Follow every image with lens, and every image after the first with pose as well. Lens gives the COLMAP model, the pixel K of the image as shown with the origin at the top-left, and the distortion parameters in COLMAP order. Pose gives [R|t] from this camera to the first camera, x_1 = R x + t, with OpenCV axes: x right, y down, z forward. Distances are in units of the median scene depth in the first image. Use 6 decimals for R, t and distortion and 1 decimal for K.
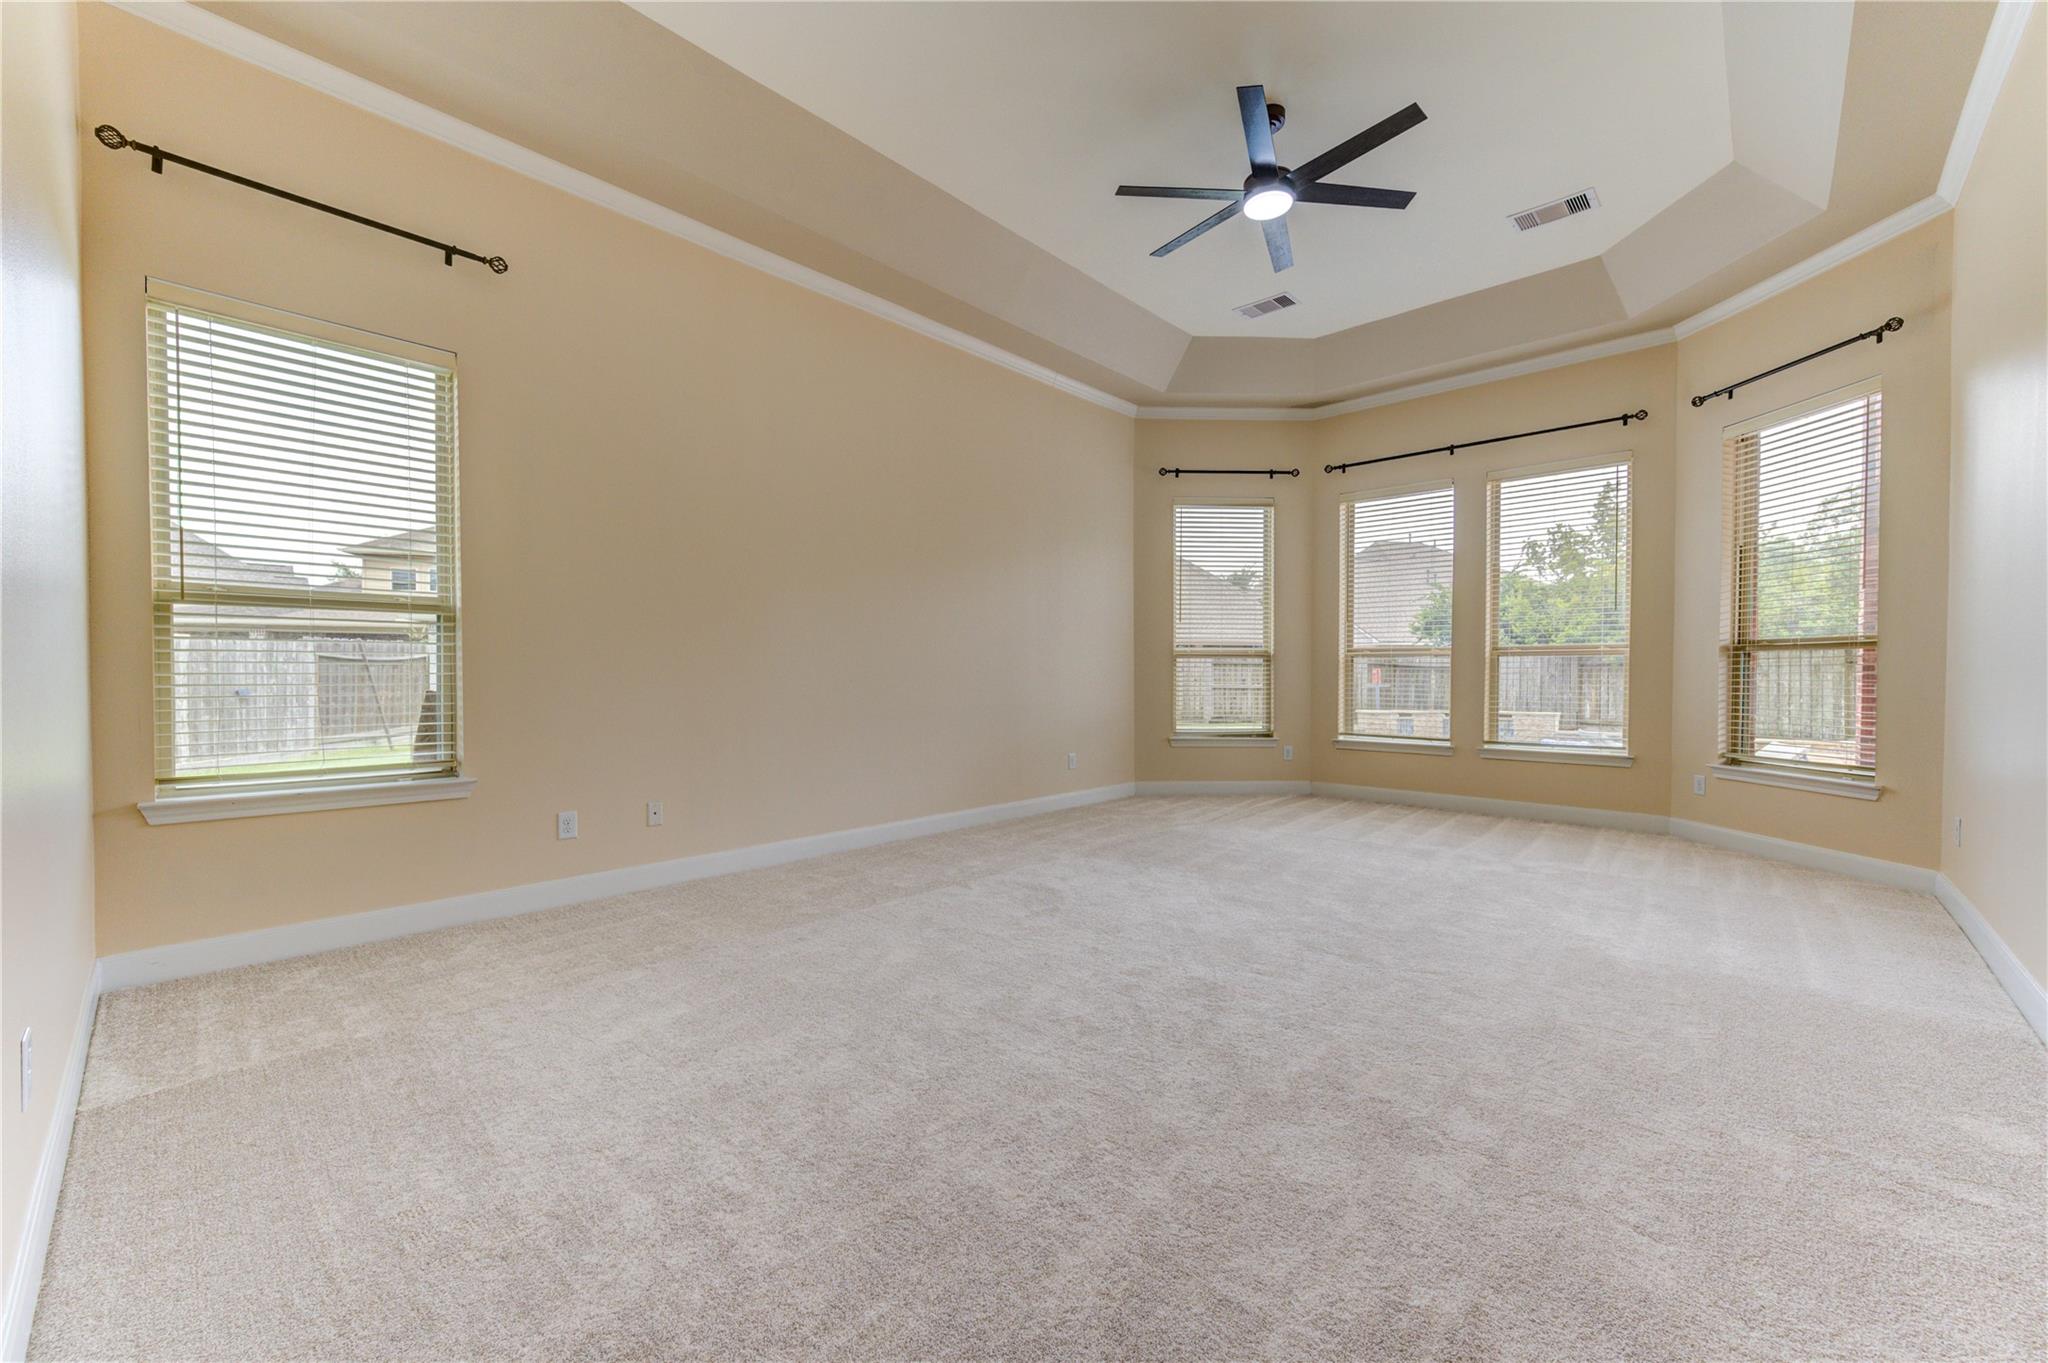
lens RADIAL K [[810.5, 0, 1039.4], [0, 810.5, 681.2], [0, 0, 1]] dist [0.001351, -0.001170]
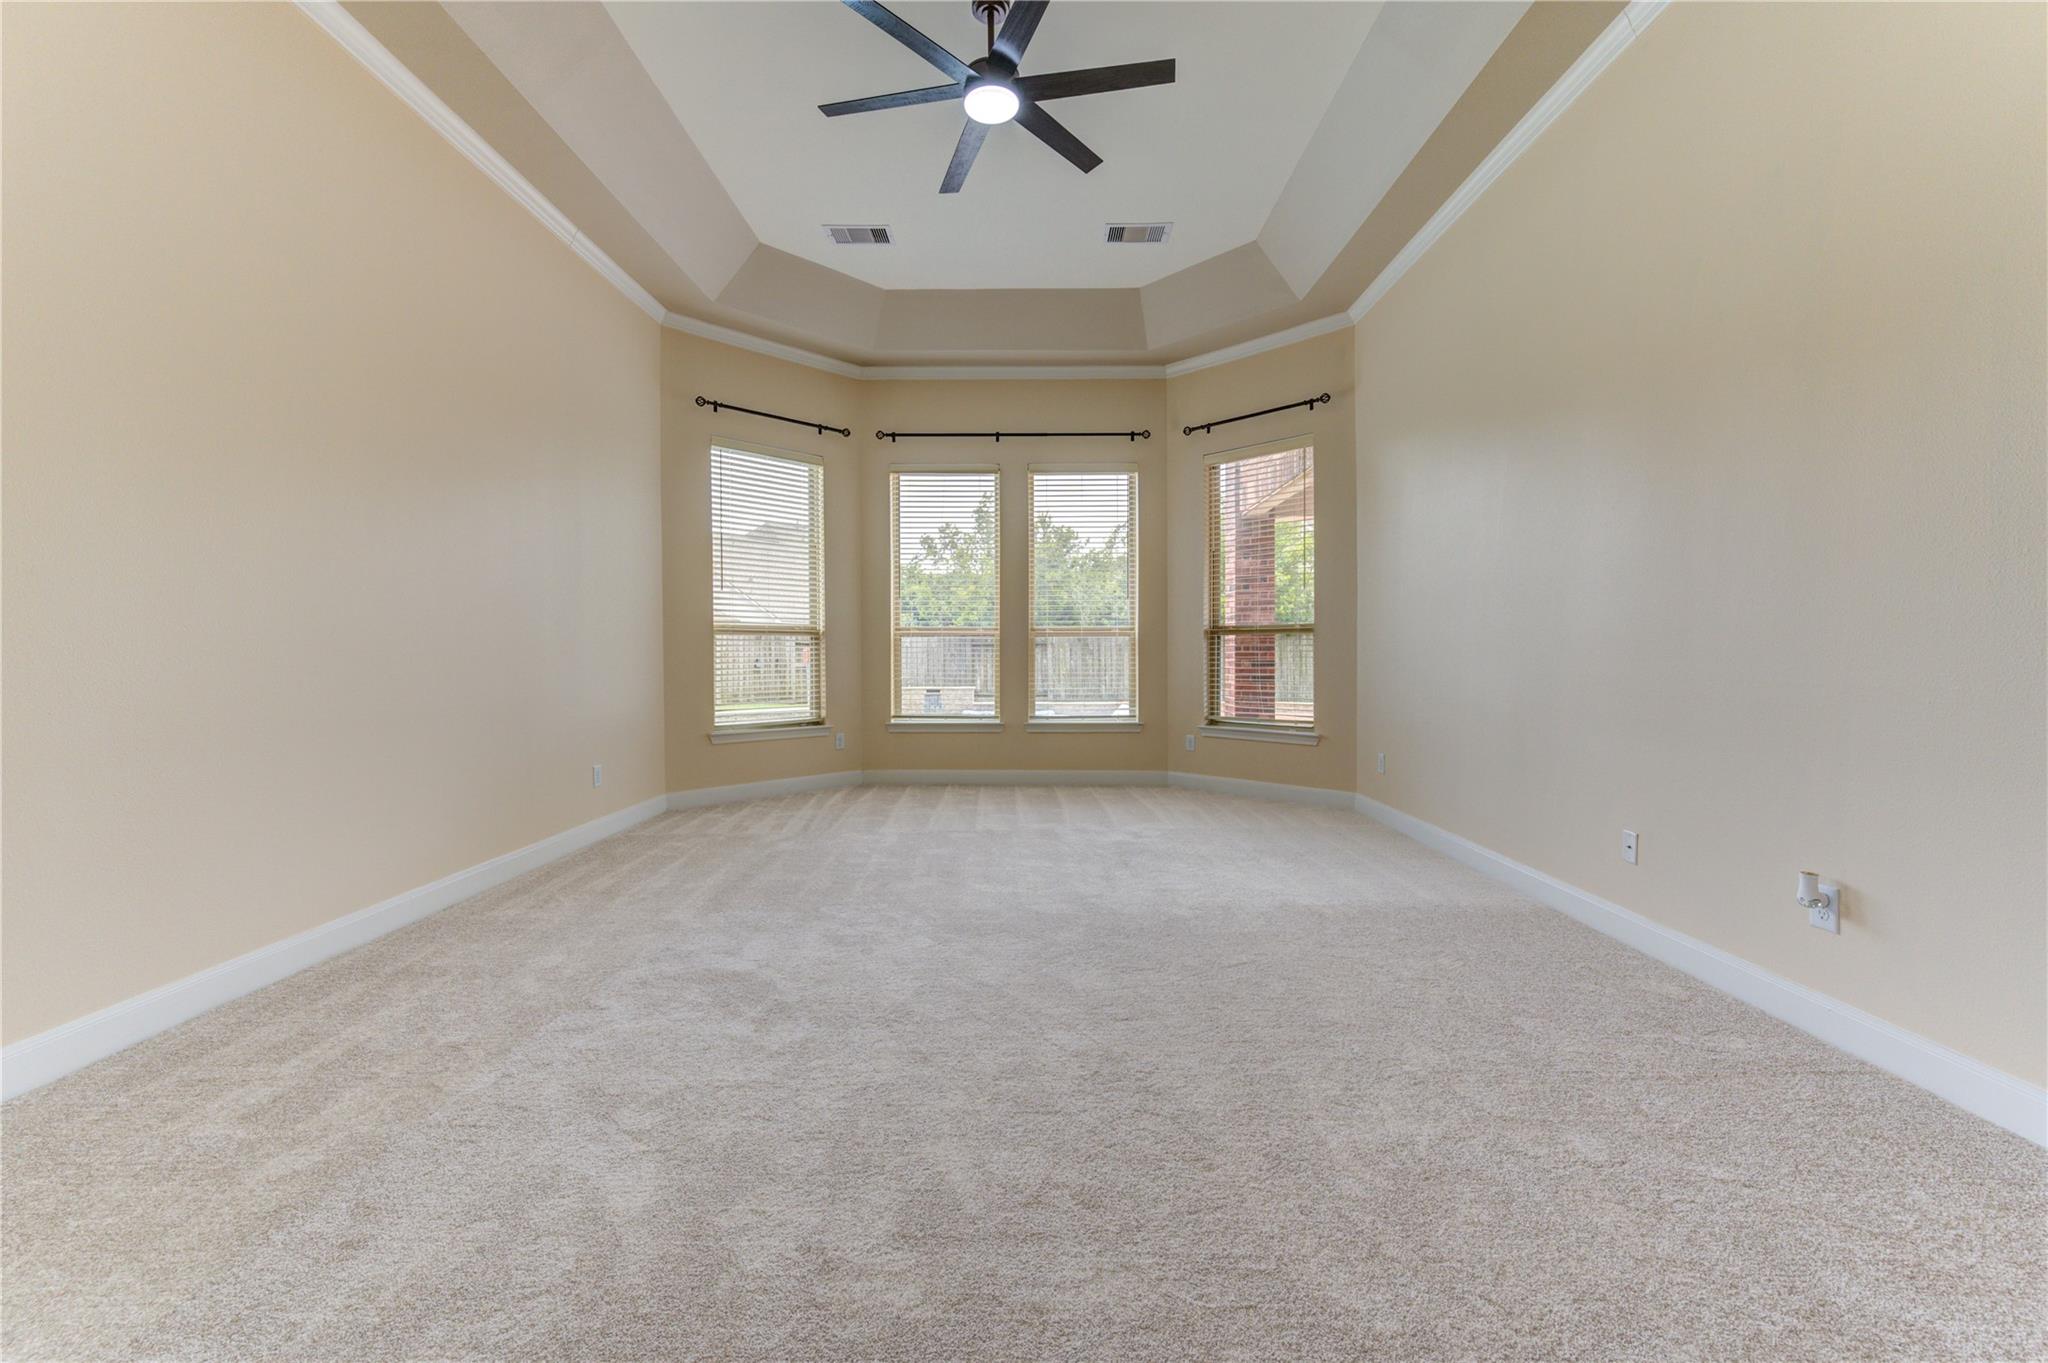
lens RADIAL K [[810.5, 0, 1012.7], [0, 810.5, 654.5], [0, 0, 1]] dist [0.001351, -0.001170]
pose [[0.741419, -0.003580, 0.671033, -0.172649], [0.008806, 0.999952, -0.004394, -0.002715], [-0.670985, 0.009167, 0.741414, 0.222881]]
